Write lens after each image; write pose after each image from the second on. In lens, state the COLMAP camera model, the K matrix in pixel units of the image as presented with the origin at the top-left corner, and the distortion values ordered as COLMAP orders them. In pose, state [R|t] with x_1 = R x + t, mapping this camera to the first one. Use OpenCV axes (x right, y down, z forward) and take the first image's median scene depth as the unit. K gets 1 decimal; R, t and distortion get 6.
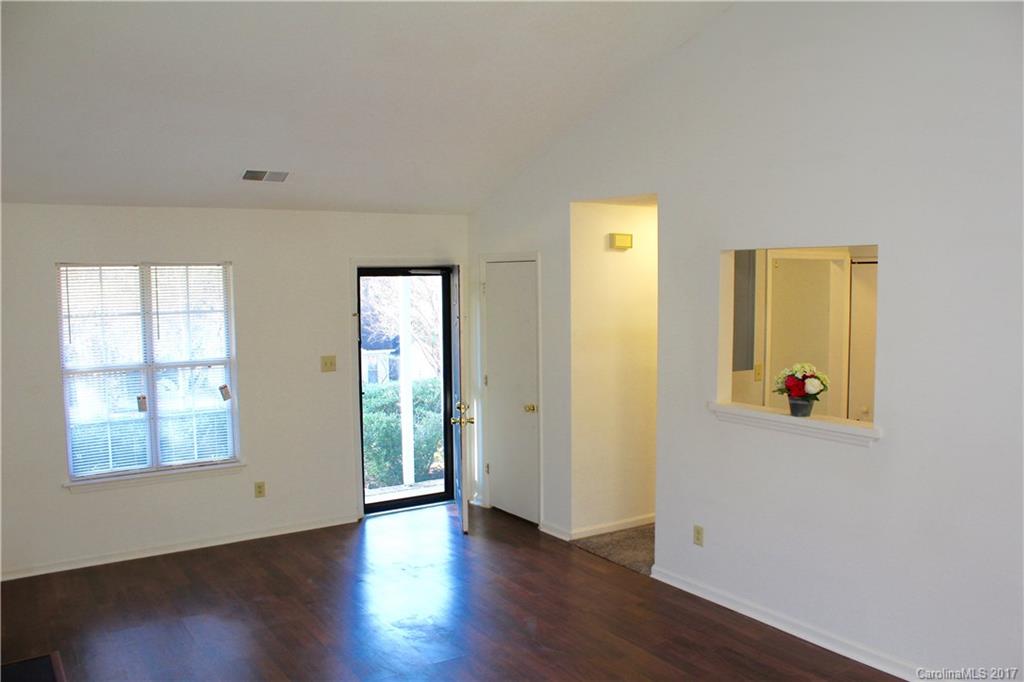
lens RADIAL K [[862.3, 0, 512.0], [0, 862.3, 341.0], [0, 0, 1]] dist [-0.084146, 0.148668]
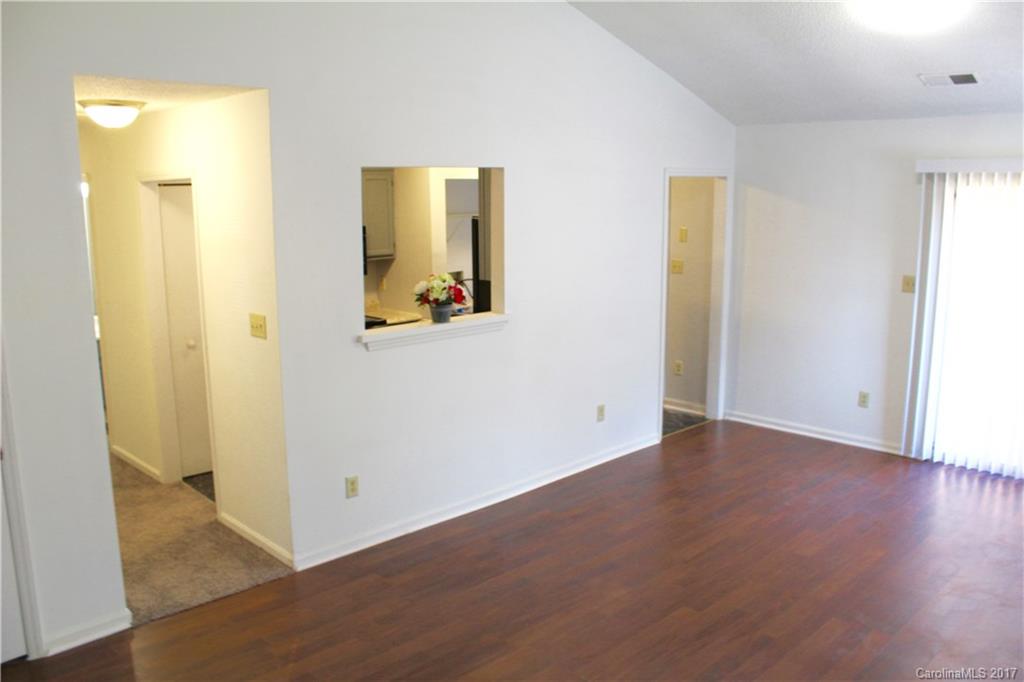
lens RADIAL K [[862.3, 0, 512.0], [0, 862.3, 341.0], [0, 0, 1]] dist [-0.084146, 0.148668]
pose [[-0.166842, -0.169457, 0.971313, -0.664854], [0.095943, 0.977655, 0.187044, -0.076732], [-0.981305, 0.124398, -0.146856, 0.952484]]
